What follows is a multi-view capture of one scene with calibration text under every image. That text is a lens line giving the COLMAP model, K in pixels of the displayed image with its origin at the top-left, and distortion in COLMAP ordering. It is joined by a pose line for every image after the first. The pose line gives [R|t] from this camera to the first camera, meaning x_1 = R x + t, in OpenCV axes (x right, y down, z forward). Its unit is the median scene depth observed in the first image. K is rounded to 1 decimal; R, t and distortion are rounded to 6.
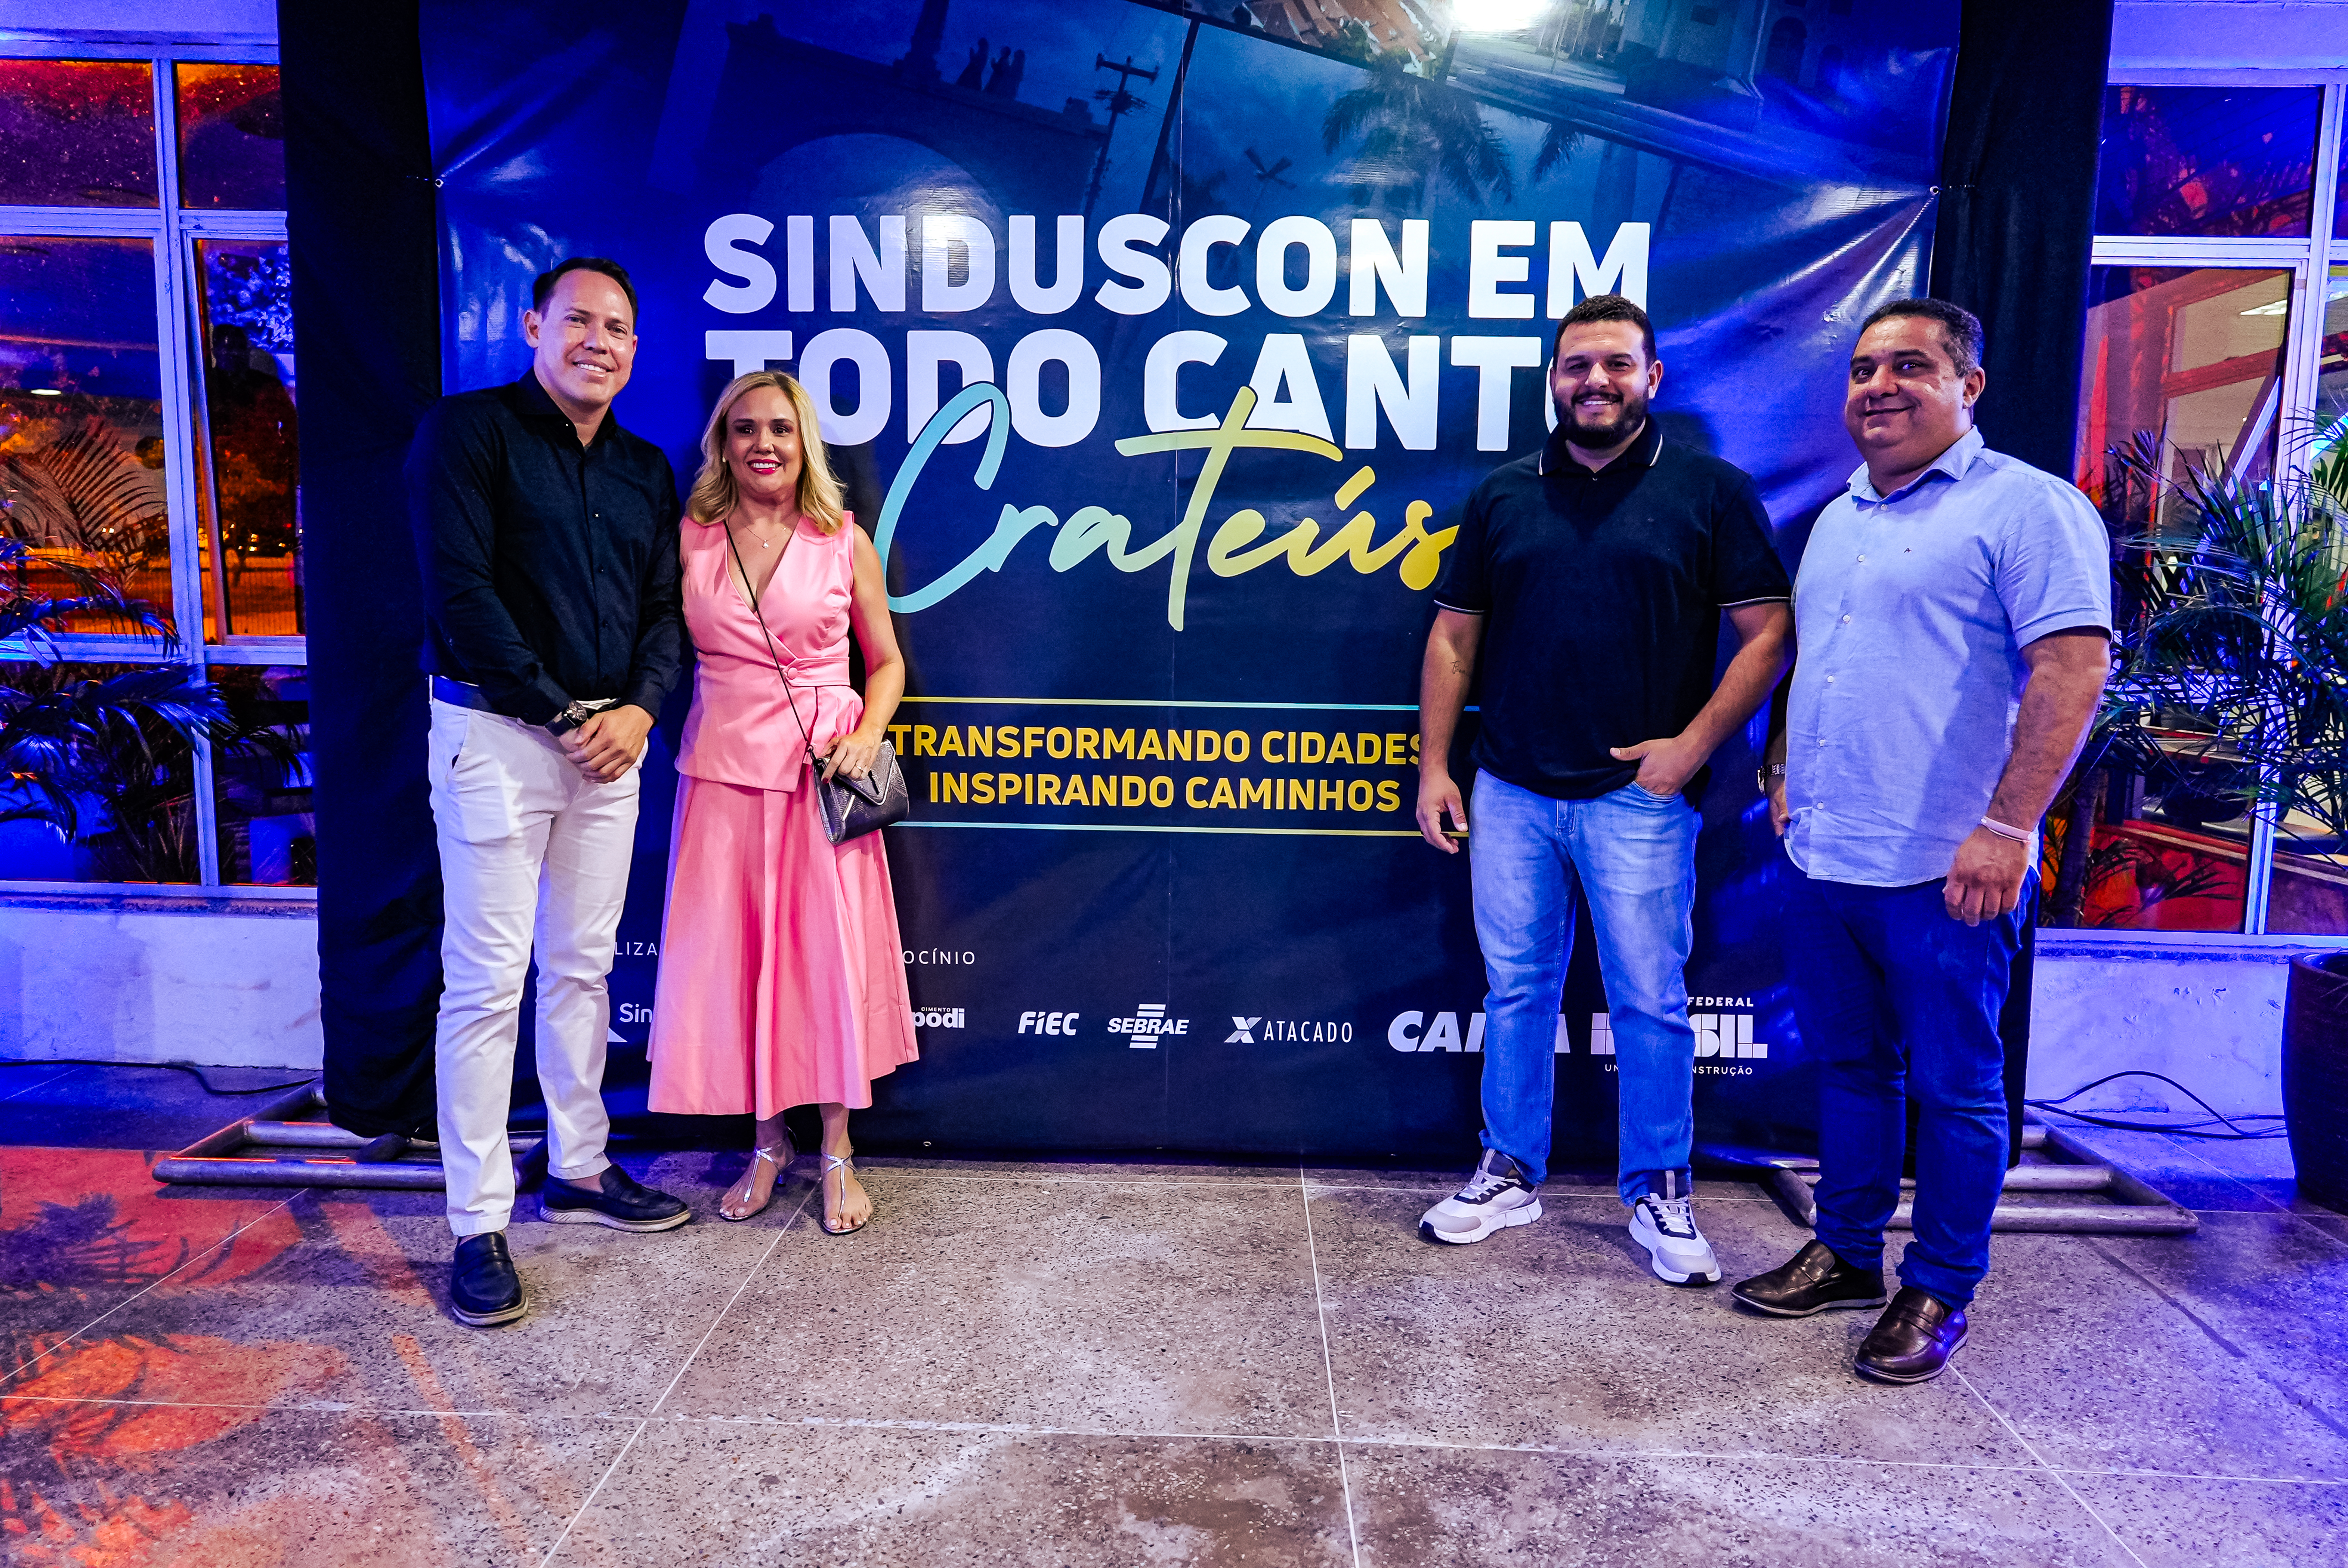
lens RADIAL K [[1556.9, 0, 1162.2], [0, 1556.9, 779.3], [0, 0, 1]] dist [-0.022145, 0.026052]
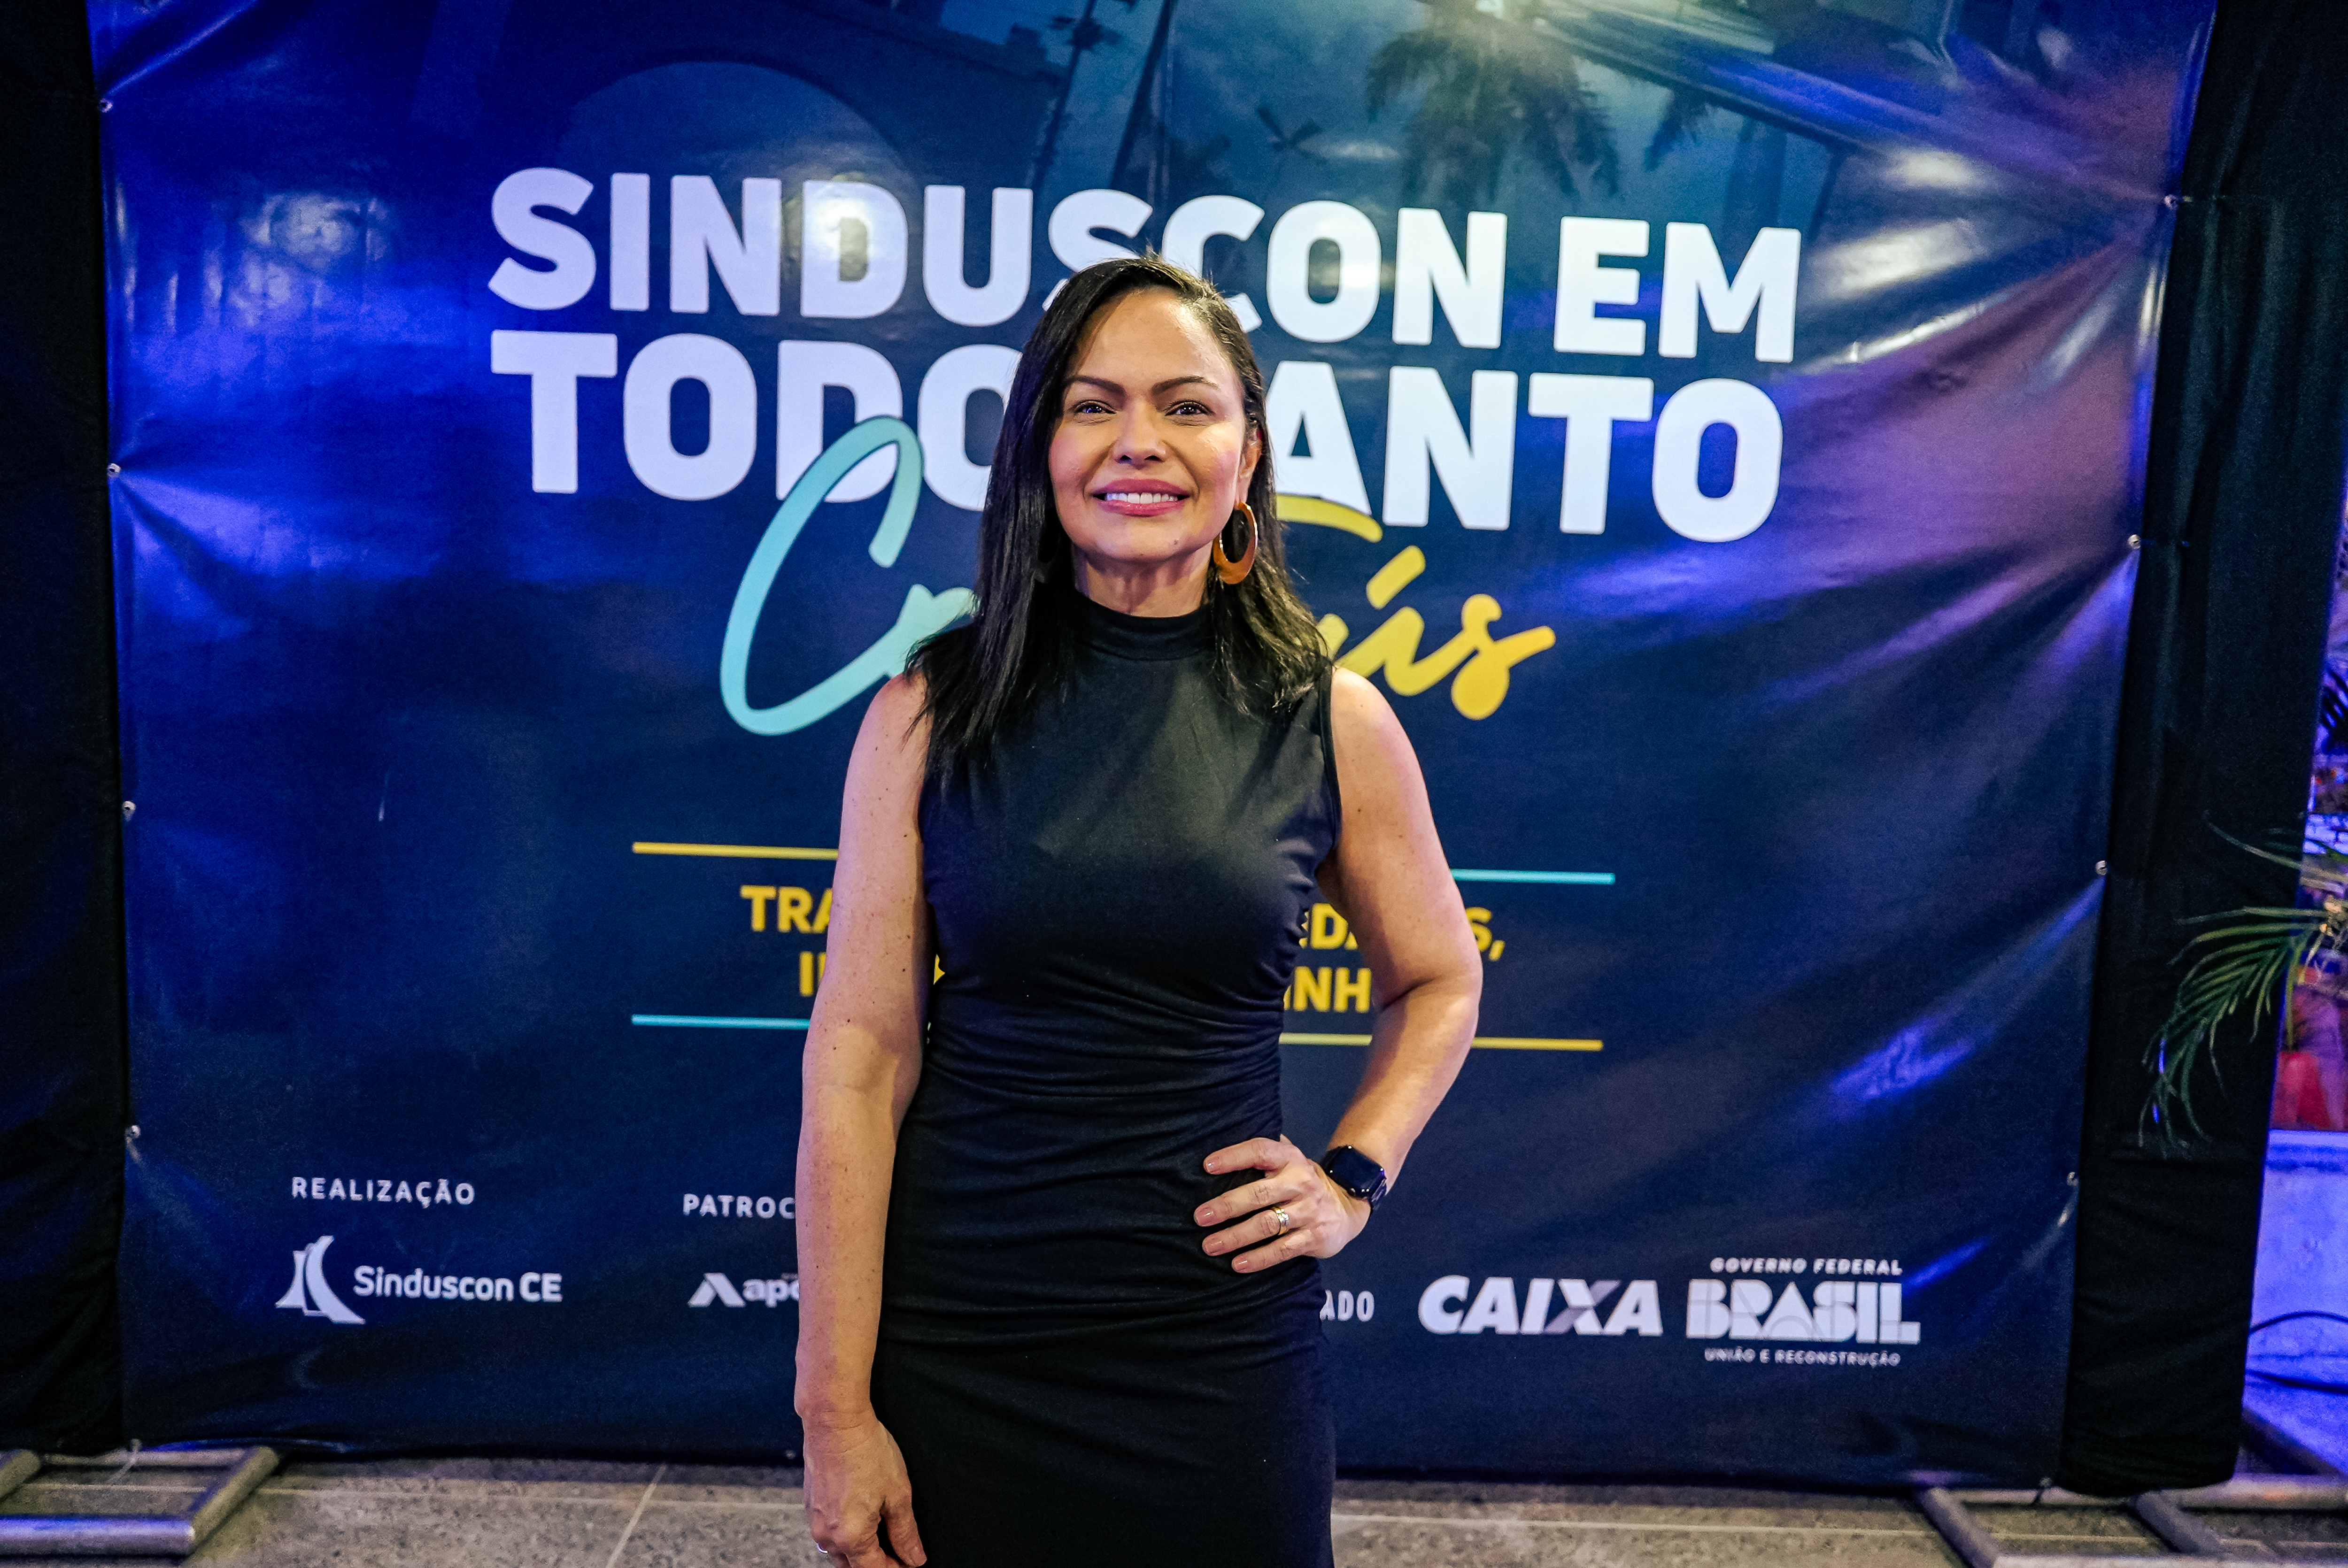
lens RADIAL K [[1556.9, 0, 1162.1], [0, 1556.9, 777.8], [0, 0, 1]] dist [-0.022145, 0.026052]
pose [[0.997950, 0.017286, 0.061623, -0.029178], [-0.017175, 0.999850, -0.002337, -0.089285], [-0.061654, 0.001274, 0.998097, 0.276364]]
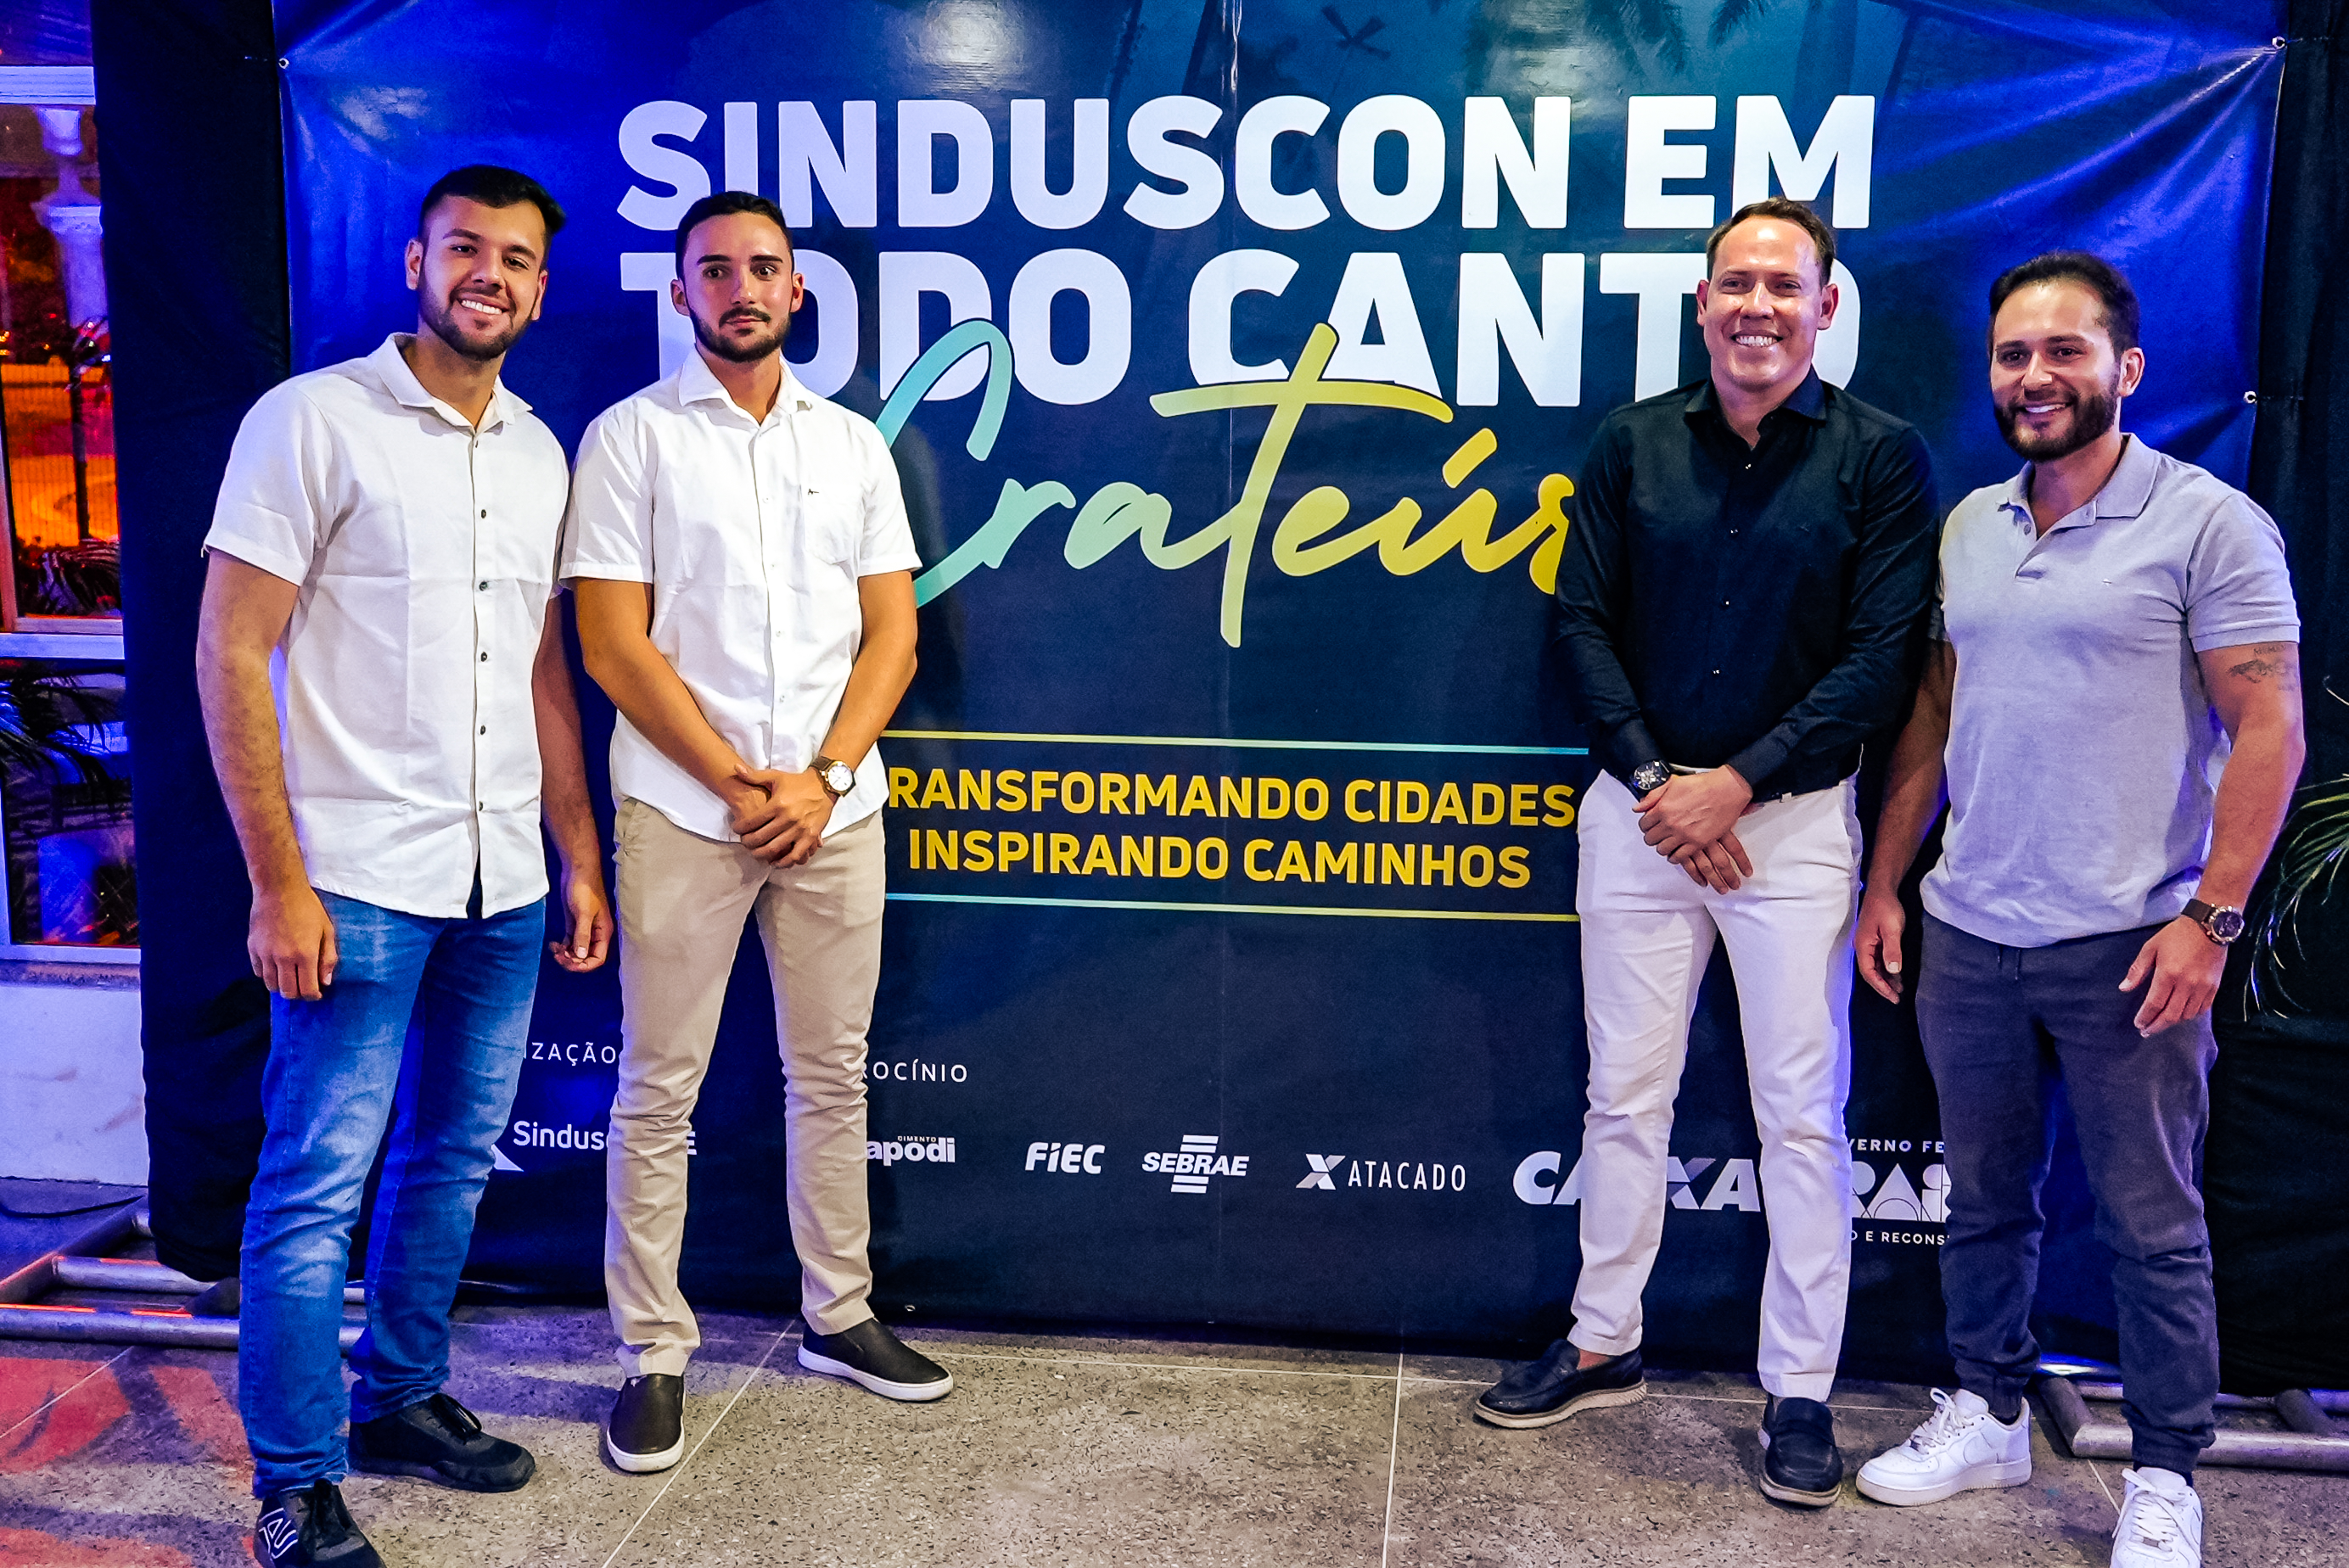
lens RADIAL K [[2456.3, 0, 1151.3], [0, 2456.3, 790.0], [0, 0, 1]] dist [0.006863, 0.000000]
pose [[0.995778, 0.008126, -0.091431, 0.080880], [-0.004690, 0.999277, 0.037734, -0.071461], [0.091671, -0.037146, 0.995096, -0.195408]]
